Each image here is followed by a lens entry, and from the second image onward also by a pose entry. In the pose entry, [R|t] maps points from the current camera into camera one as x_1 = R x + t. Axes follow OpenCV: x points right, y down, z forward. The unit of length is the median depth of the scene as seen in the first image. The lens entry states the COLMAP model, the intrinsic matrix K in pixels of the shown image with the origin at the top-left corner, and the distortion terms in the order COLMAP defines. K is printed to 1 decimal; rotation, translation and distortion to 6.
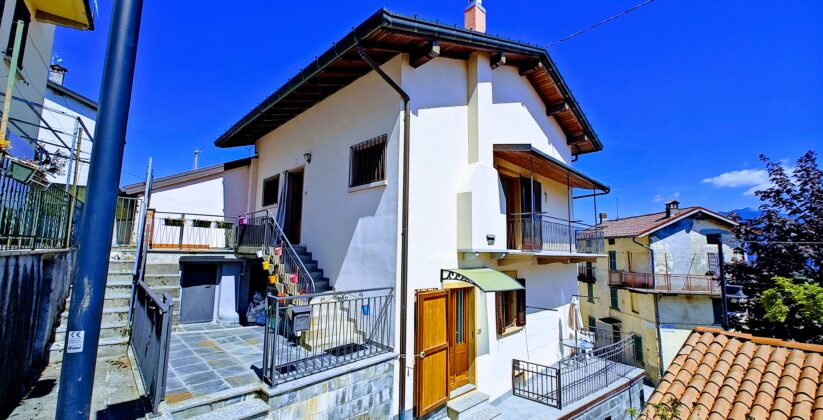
lens RADIAL K [[328.8, 0, 407.6], [0, 328.8, 212.8], [0, 0, 1]] dist [0.001586, -0.000229]
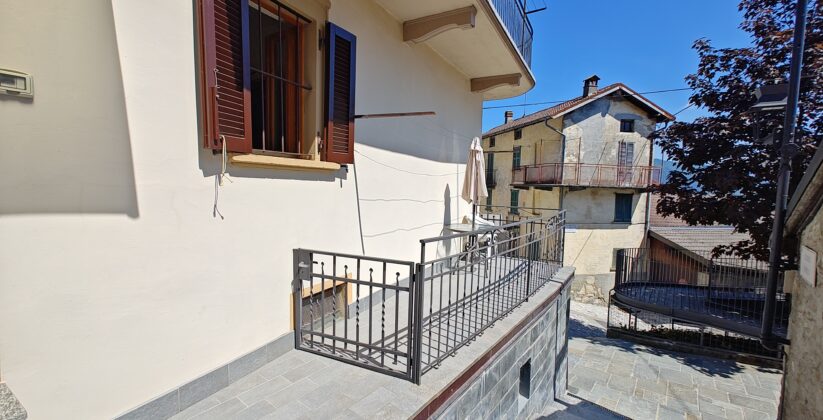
lens RADIAL K [[335.9, 0, 413.7], [0, 335.9, 212.5], [0, 0, 1]] dist [-0.002818, 0.000165]
pose [[0.957968, -0.015723, 0.286444, 0.249940], [-0.041733, 0.980237, 0.193375, 0.251827], [-0.283823, -0.197202, 0.938380, 0.490547]]
